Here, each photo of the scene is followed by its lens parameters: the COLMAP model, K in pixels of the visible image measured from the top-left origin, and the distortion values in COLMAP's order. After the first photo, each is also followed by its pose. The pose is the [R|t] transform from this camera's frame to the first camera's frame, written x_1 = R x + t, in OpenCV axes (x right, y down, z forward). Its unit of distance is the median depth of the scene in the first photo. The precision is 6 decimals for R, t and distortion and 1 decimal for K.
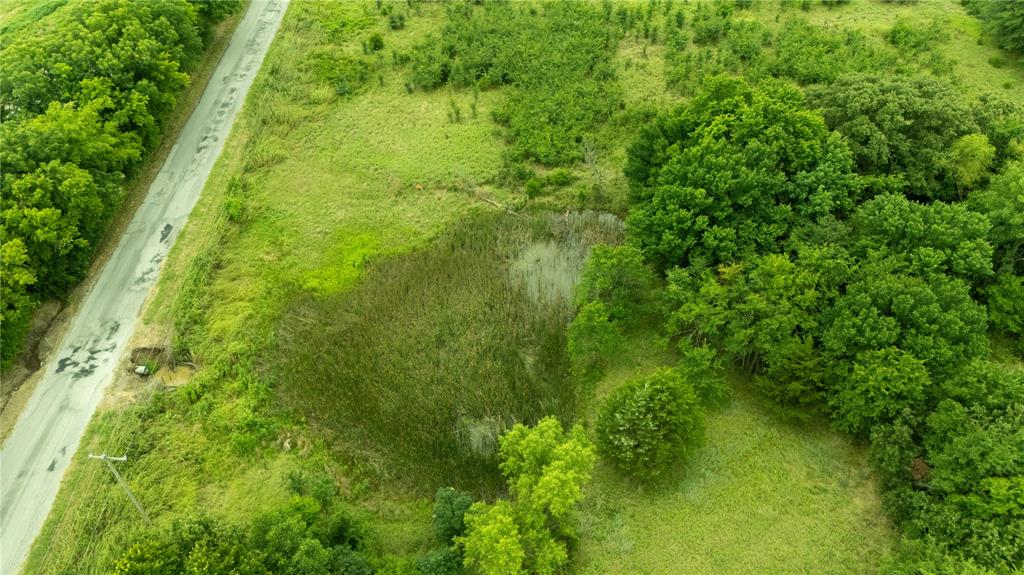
lens RADIAL K [[766.6, 0, 511.8], [0, 766.6, 289.2], [0, 0, 1]] dist [0.085261, -0.060281]
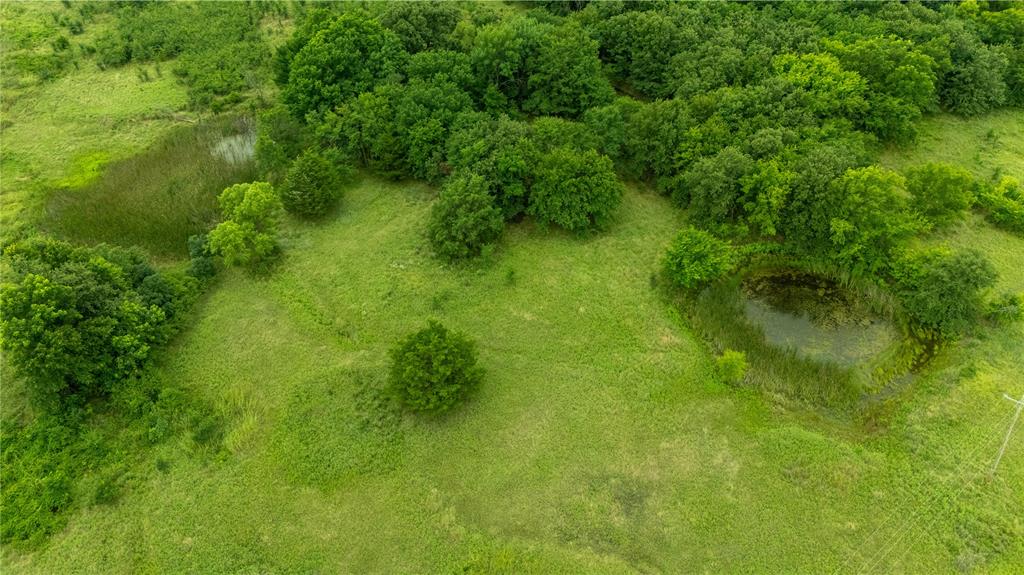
lens RADIAL K [[766.6, 0, 514.9], [0, 766.6, 285.7], [0, 0, 1]] dist [0.085261, -0.060281]
pose [[0.916092, -0.244079, 0.318121, -0.004146], [0.263550, 0.964459, -0.018960, 0.363536], [-0.302187, 0.101210, 0.947861, -0.517807]]
